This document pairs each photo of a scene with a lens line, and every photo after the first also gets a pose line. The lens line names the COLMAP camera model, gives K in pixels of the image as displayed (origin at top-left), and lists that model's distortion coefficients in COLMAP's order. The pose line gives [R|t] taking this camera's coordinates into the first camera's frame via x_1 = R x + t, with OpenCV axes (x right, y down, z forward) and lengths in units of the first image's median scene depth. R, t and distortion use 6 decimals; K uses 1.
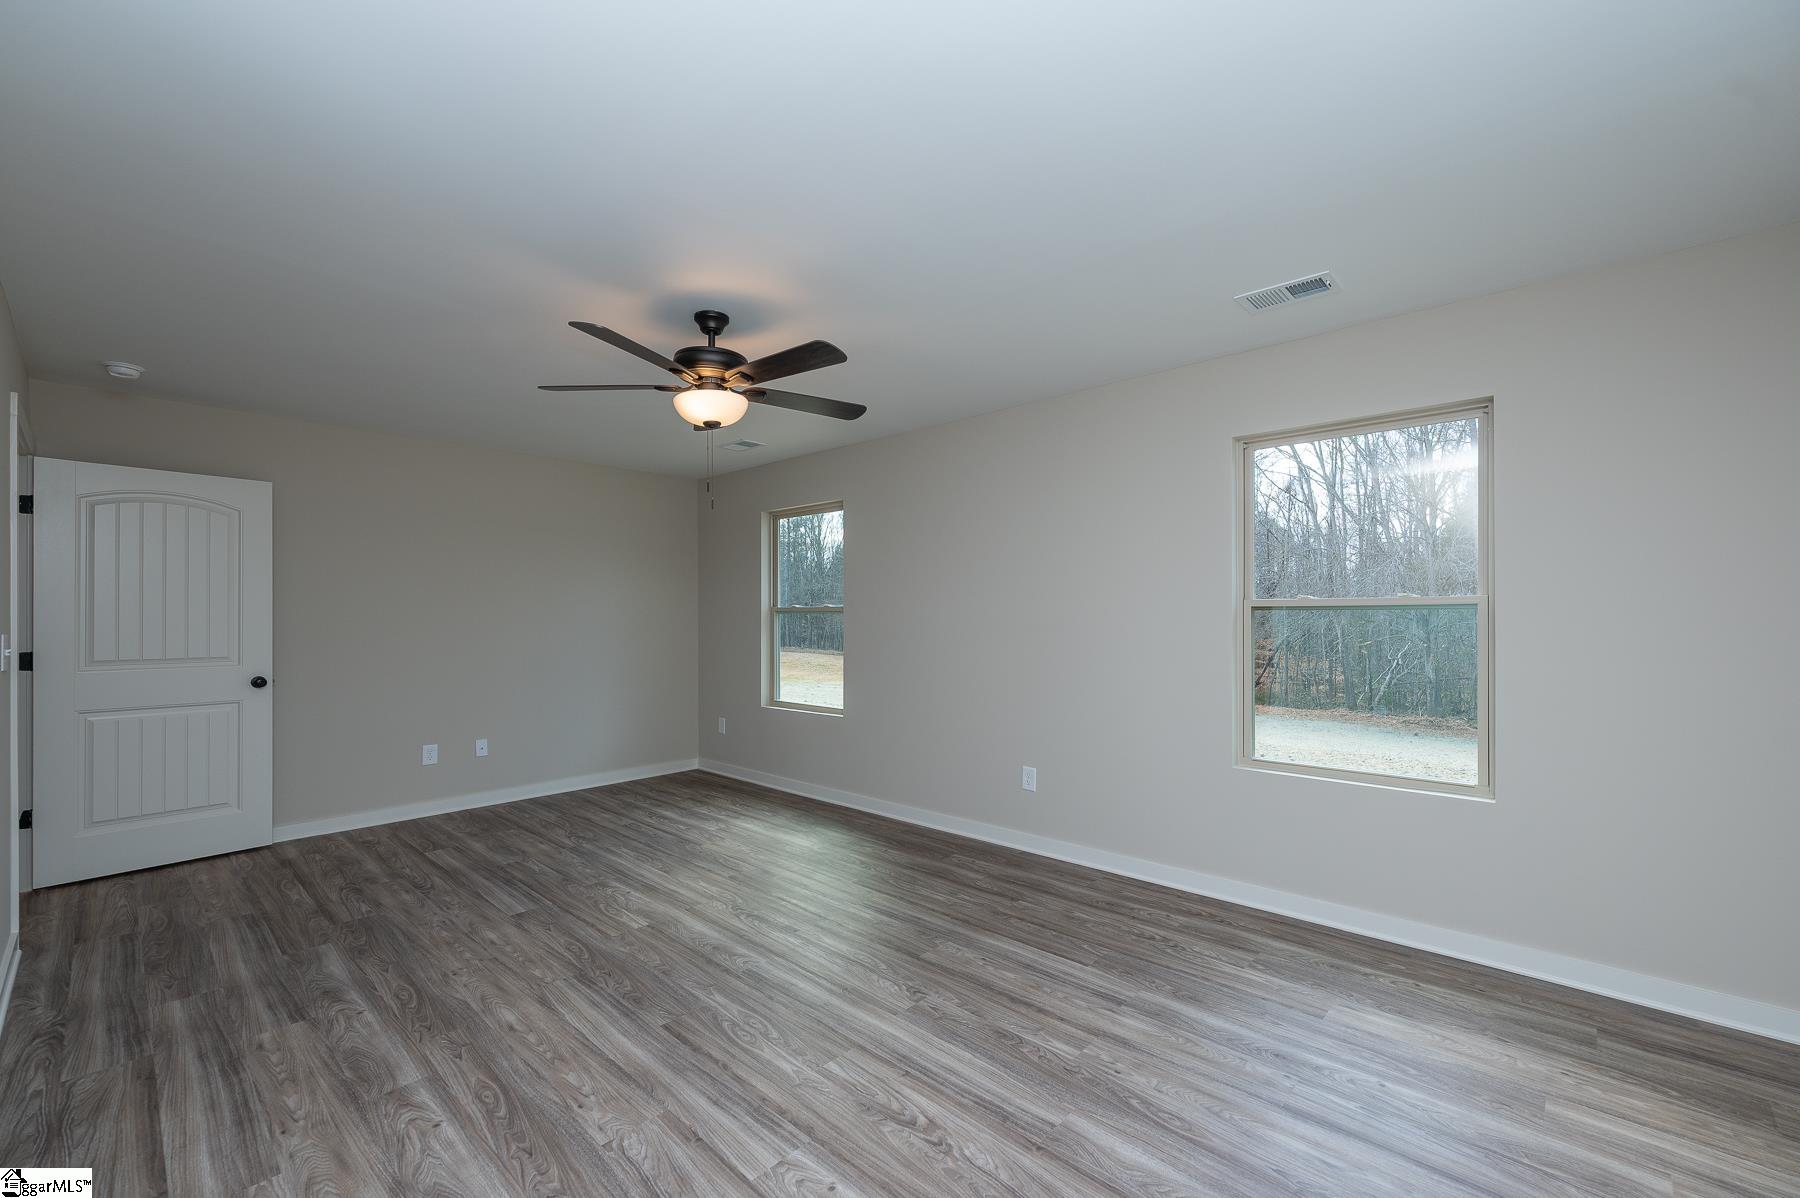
lens RADIAL K [[735.0, 0, 884.2], [0, 735.0, 614.5], [0, 0, 1]] dist [0.000769, -0.000118]
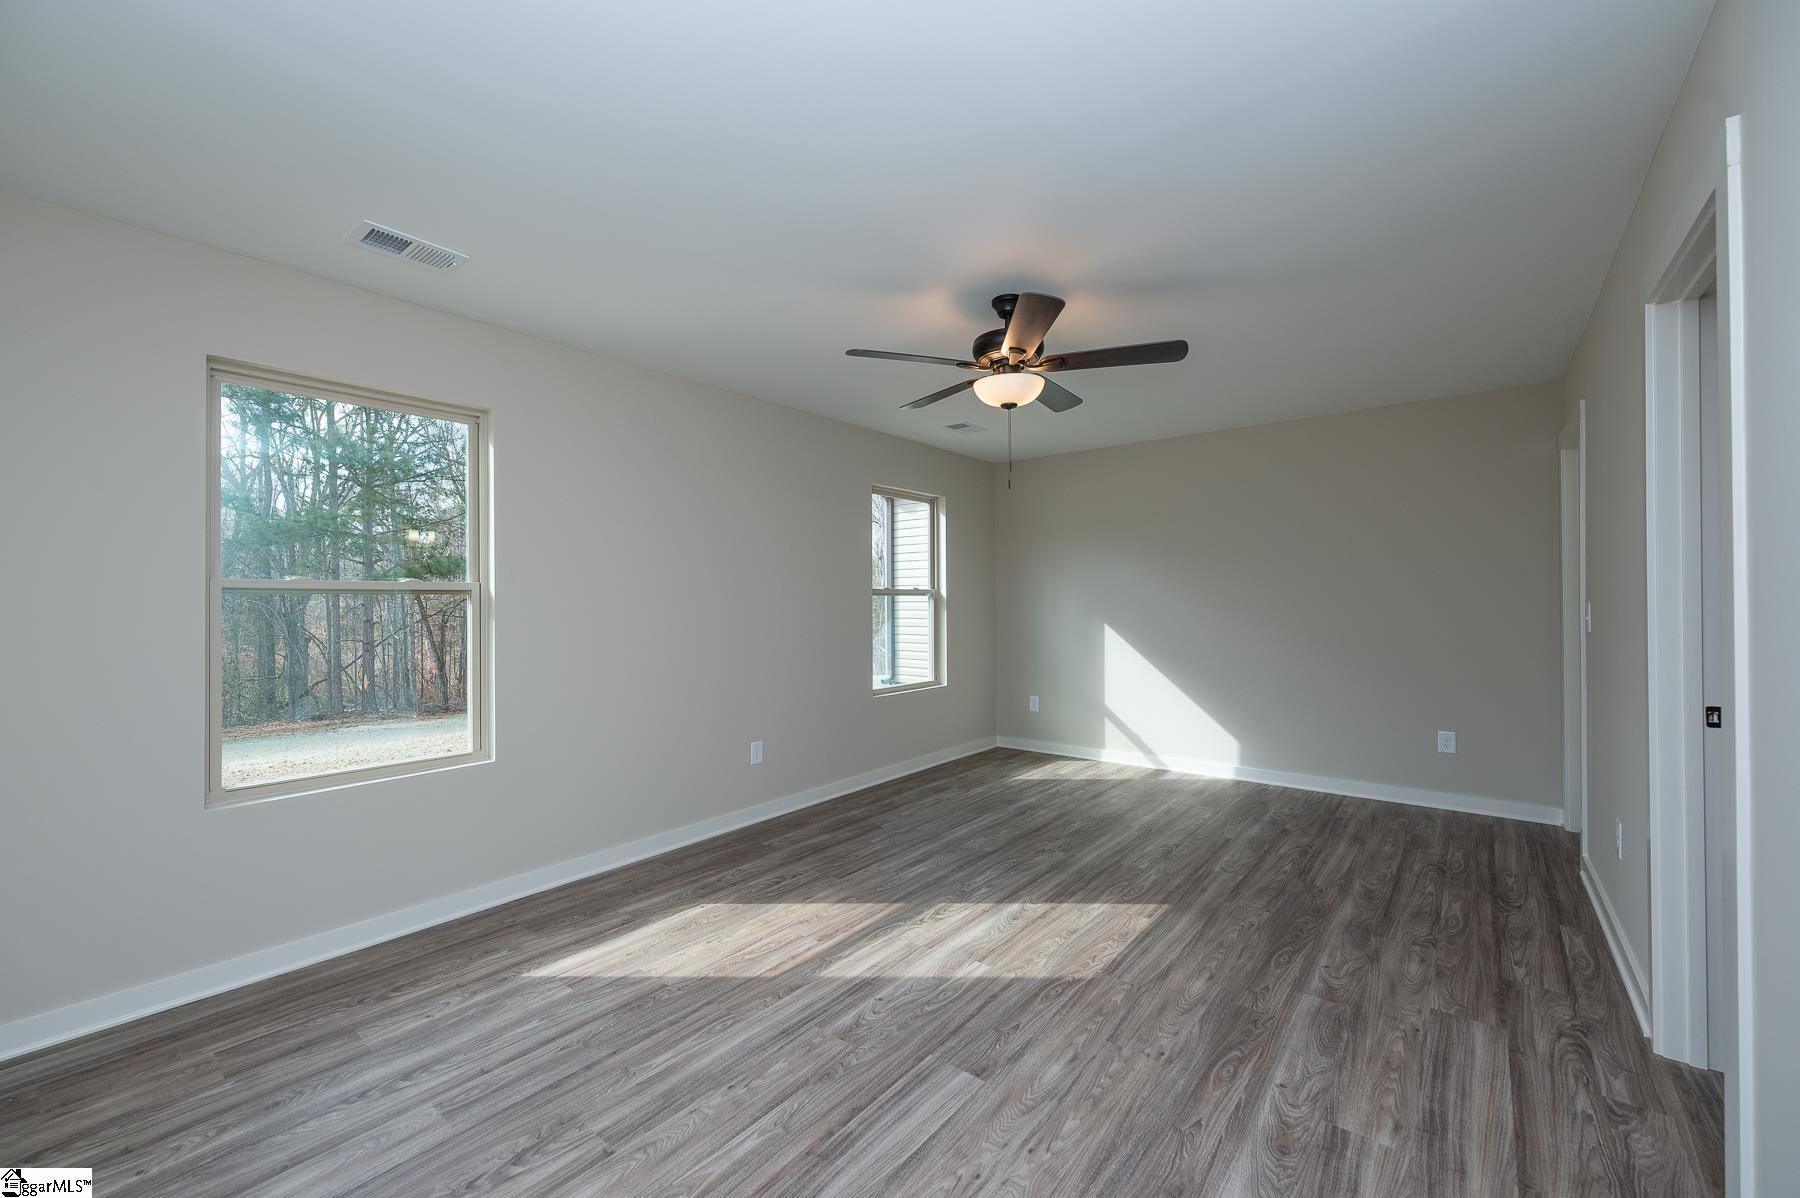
lens RADIAL K [[711.3, 0, 886.7], [0, 711.3, 597.0], [0, 0, 1]] dist [-0.001175, 0.000091]
pose [[-0.066211, 0.010592, 0.997749, -1.179887], [0.005145, 0.999934, -0.010274, 0.001089], [-0.997792, 0.004454, -0.066261, 1.187594]]
